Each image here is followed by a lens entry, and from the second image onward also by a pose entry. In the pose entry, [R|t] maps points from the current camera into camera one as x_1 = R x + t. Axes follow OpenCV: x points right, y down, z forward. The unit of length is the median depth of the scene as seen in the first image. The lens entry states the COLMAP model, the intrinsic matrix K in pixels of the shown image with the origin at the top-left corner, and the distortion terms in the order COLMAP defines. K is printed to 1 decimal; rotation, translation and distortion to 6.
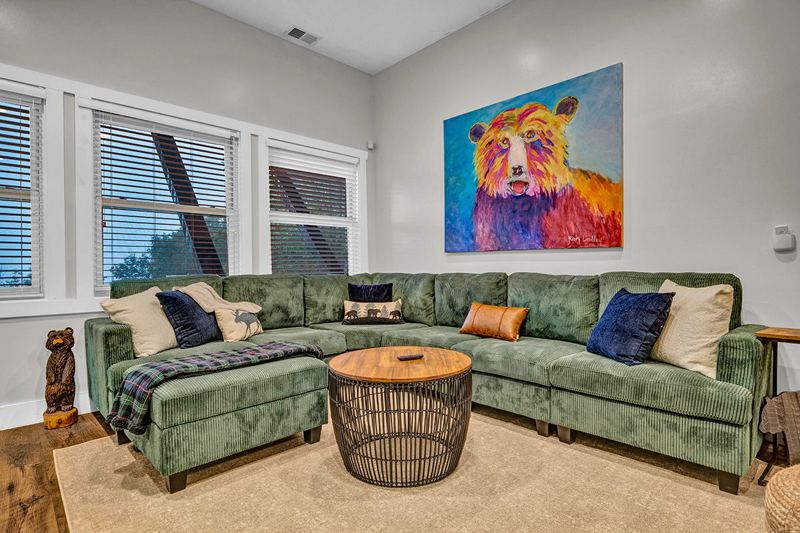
lens RADIAL K [[412.4, 0, 400.0], [0, 412.4, 266.5], [0, 0, 1]] dist [-0.002742, -0.000326]
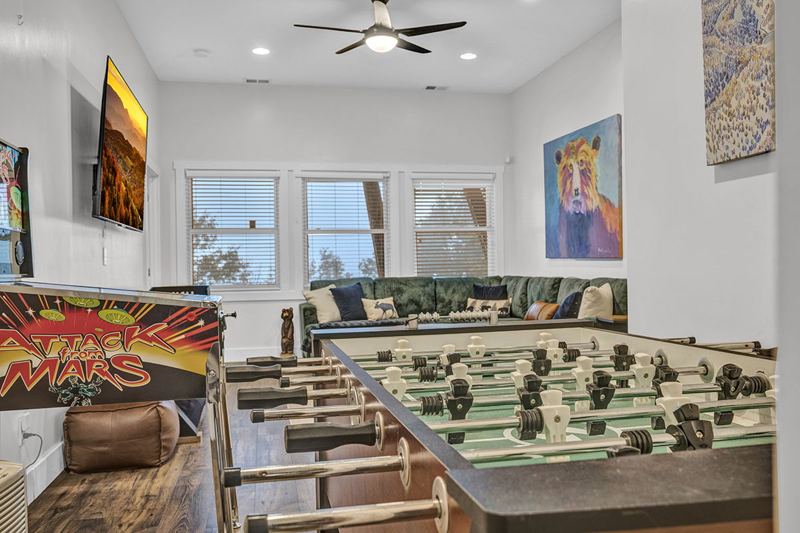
lens RADIAL K [[651.7, 0, 400.0], [0, 651.7, 266.5], [0, 0, 1]] dist [-0.001404, -0.000894]
pose [[0.849078, -0.003303, -0.528257, 0.862051], [0.008800, 0.999930, 0.007892, -0.034777], [0.528194, -0.011350, 0.849048, -0.905104]]
